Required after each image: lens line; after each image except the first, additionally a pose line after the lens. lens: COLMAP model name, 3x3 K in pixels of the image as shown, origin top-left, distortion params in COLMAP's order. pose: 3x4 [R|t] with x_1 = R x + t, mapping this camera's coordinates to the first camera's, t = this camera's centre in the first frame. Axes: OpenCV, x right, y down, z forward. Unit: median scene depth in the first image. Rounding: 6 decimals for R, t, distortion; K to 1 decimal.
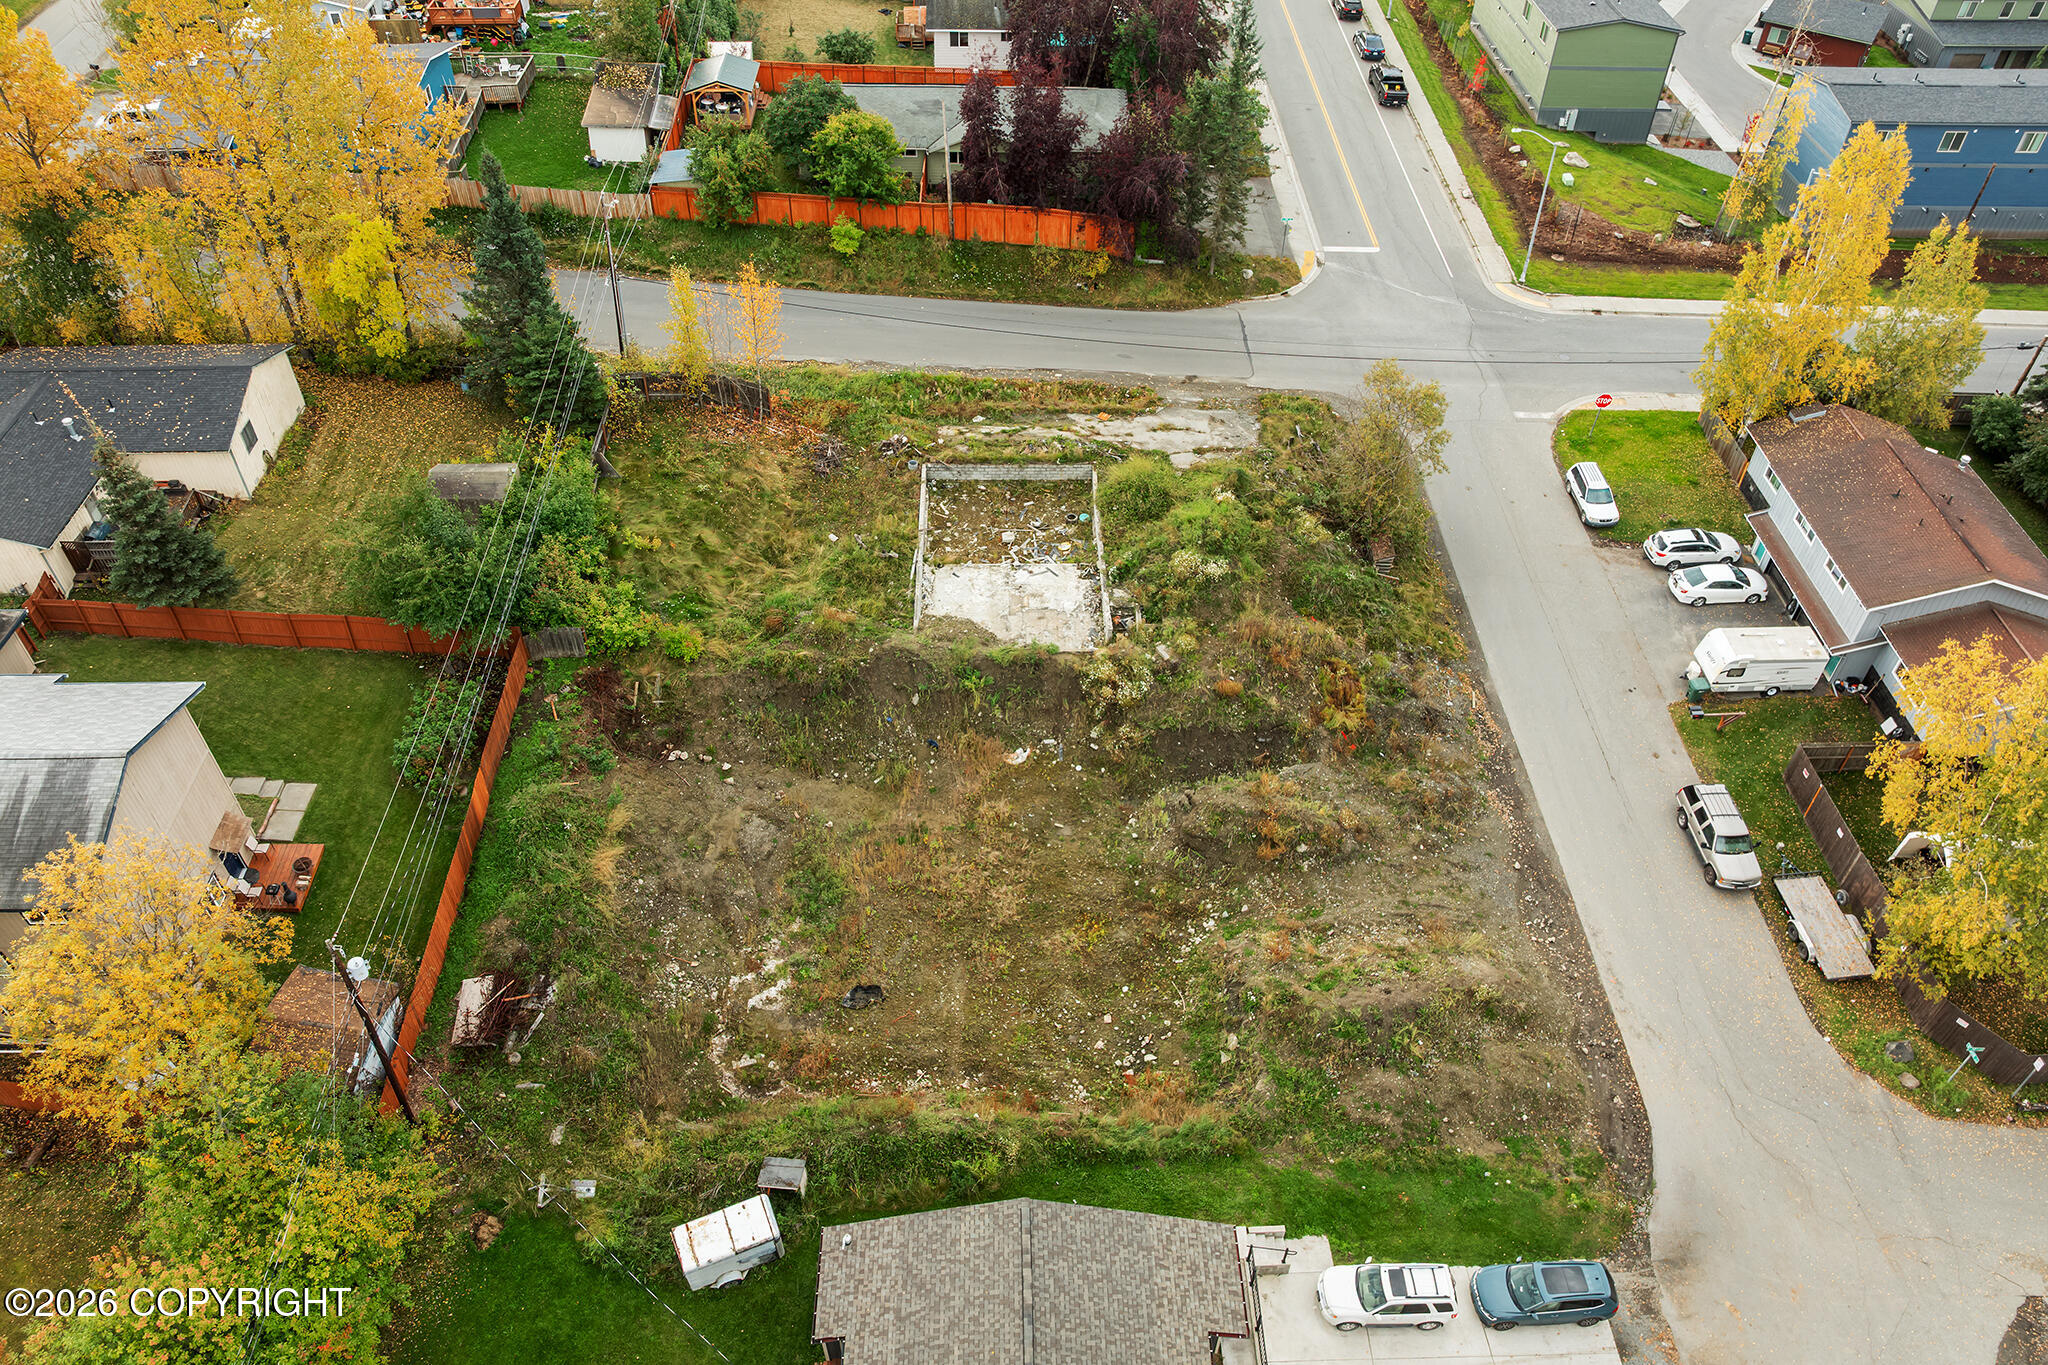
lens RADIAL K [[1466.4, 0, 1025.3], [0, 1466.4, 691.6], [0, 0, 1]] dist [-0.034473, -0.010187]
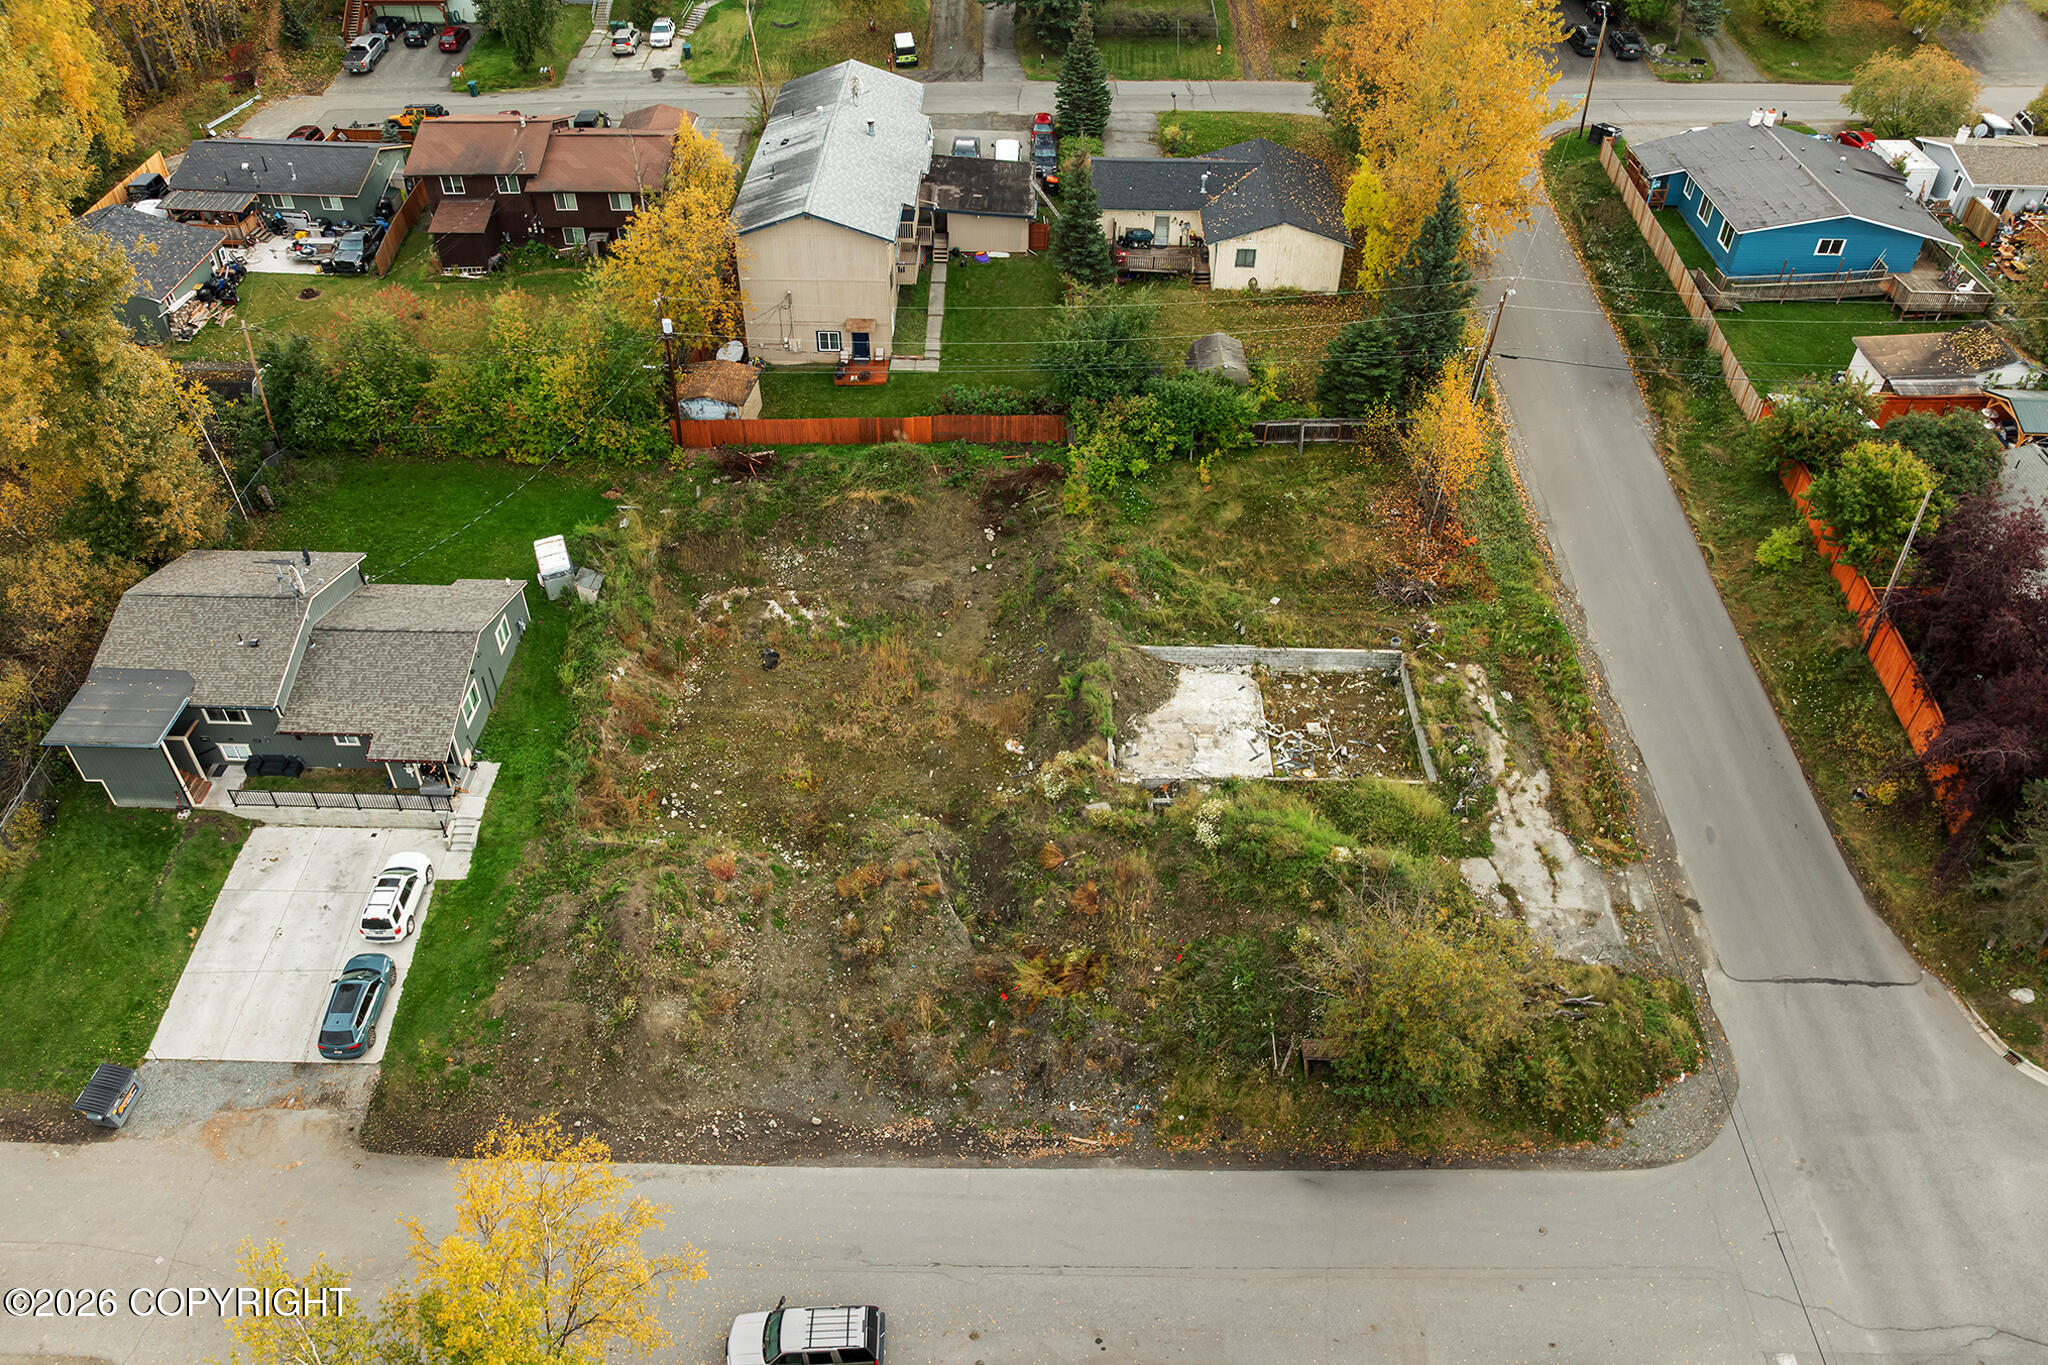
lens RADIAL K [[1466.4, 0, 1025.3], [0, 1466.4, 691.6], [0, 0, 1]] dist [-0.034473, -0.010187]
pose [[-0.038107, 0.651453, -0.757731, 0.713833], [-0.704716, 0.520087, 0.482581, -0.456653], [0.708465, 0.552375, 0.439271, 0.475925]]
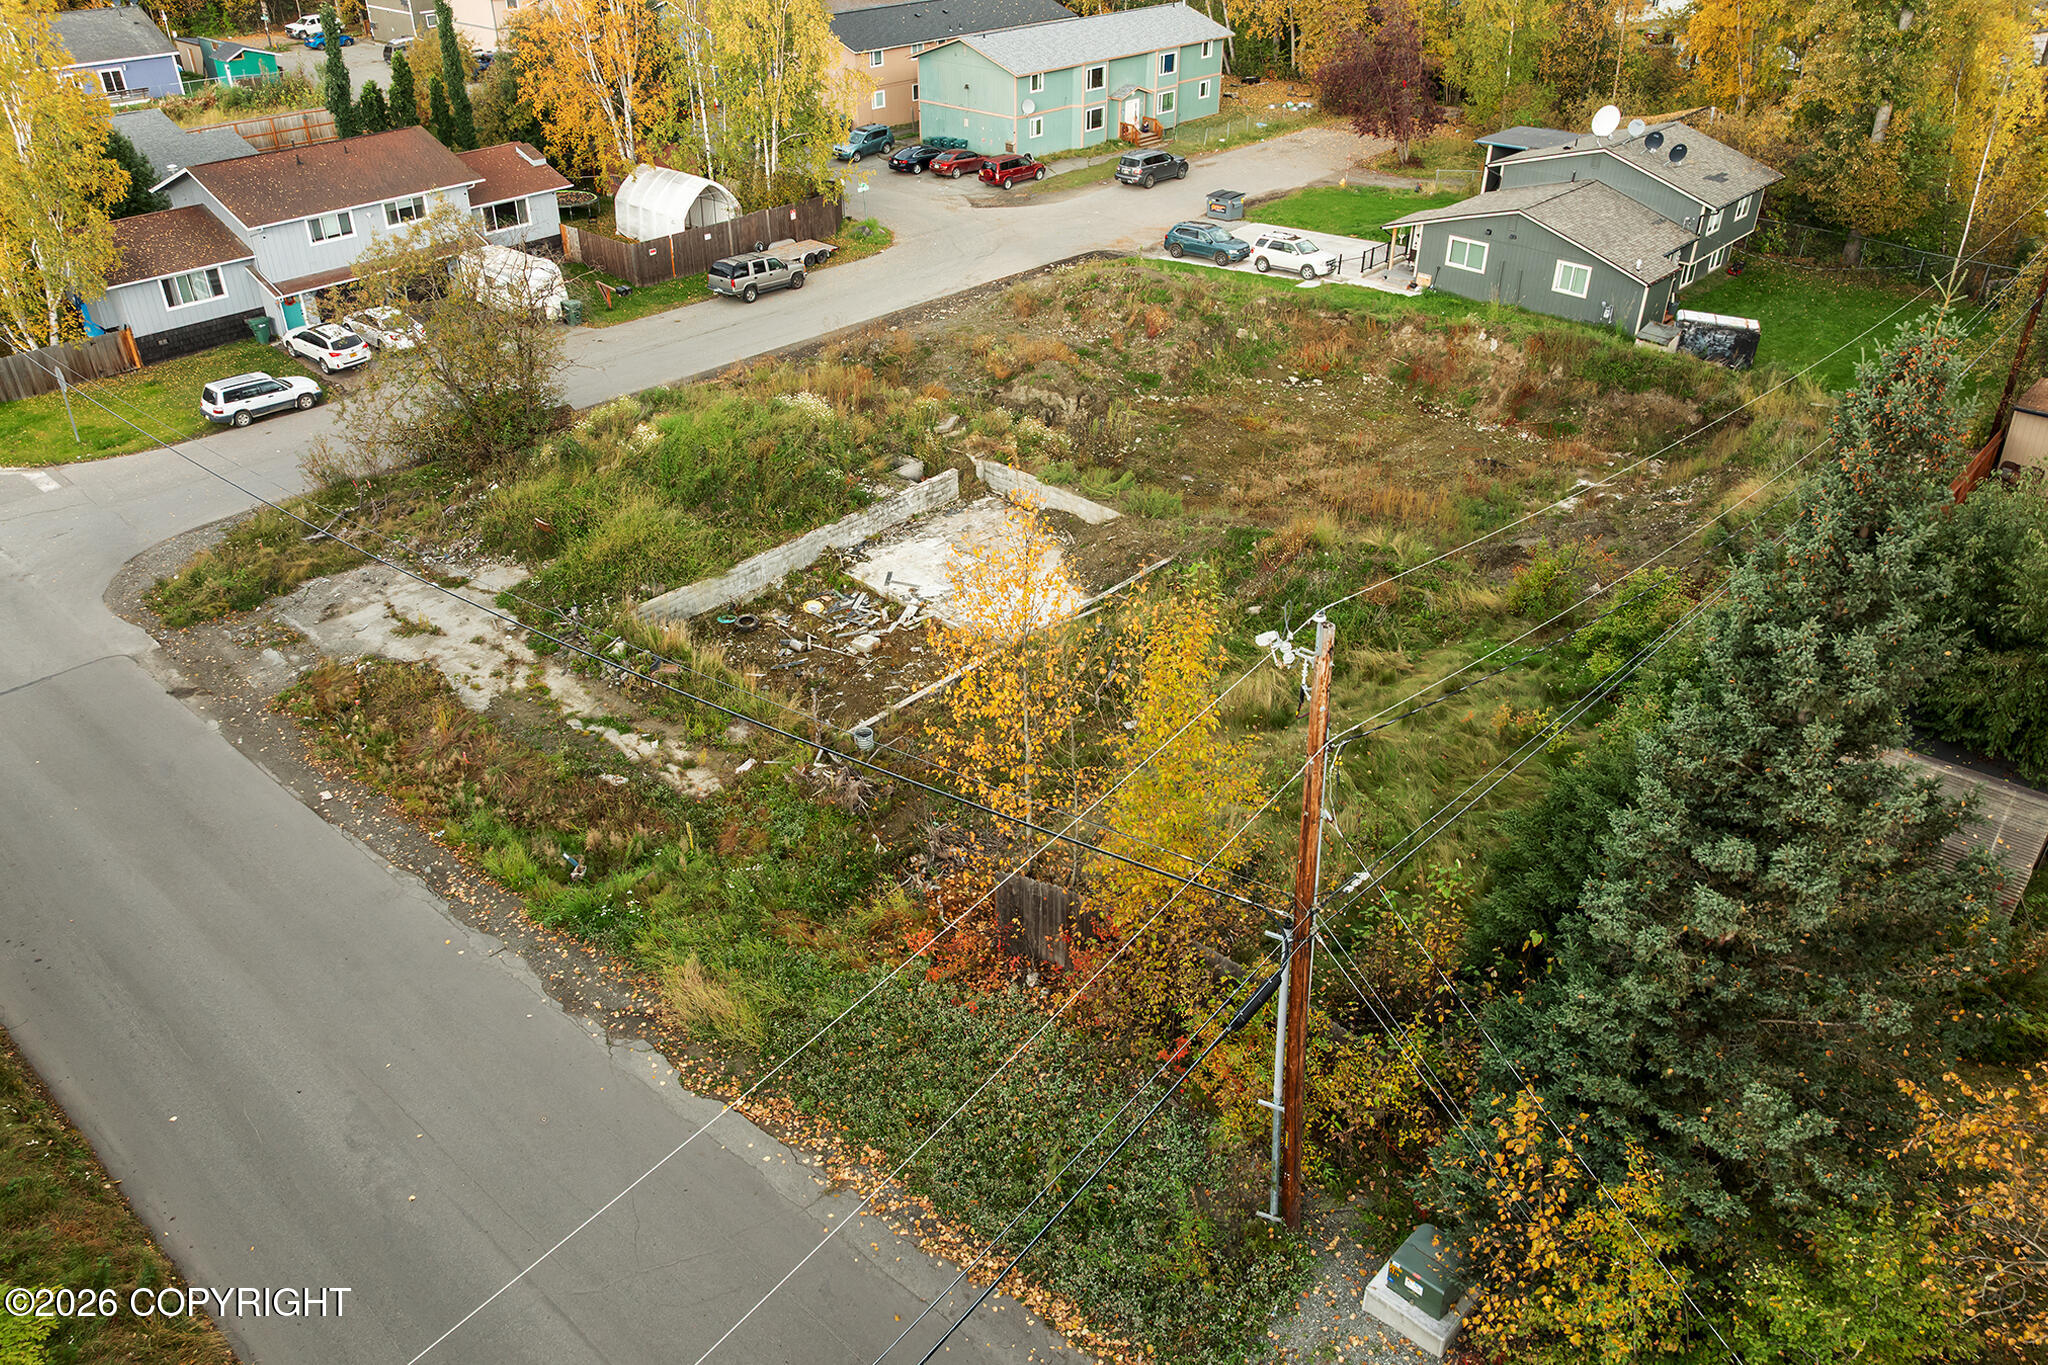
lens RADIAL K [[1472.4, 0, 1023.8], [0, 1472.4, 689.2], [0, 0, 1]] dist [-0.039762, -0.001345]
pose [[-0.726020, -0.382341, 0.571586, -0.397294], [0.468565, 0.333329, 0.818131, -0.550775], [-0.503331, 0.861805, -0.062851, 1.071689]]
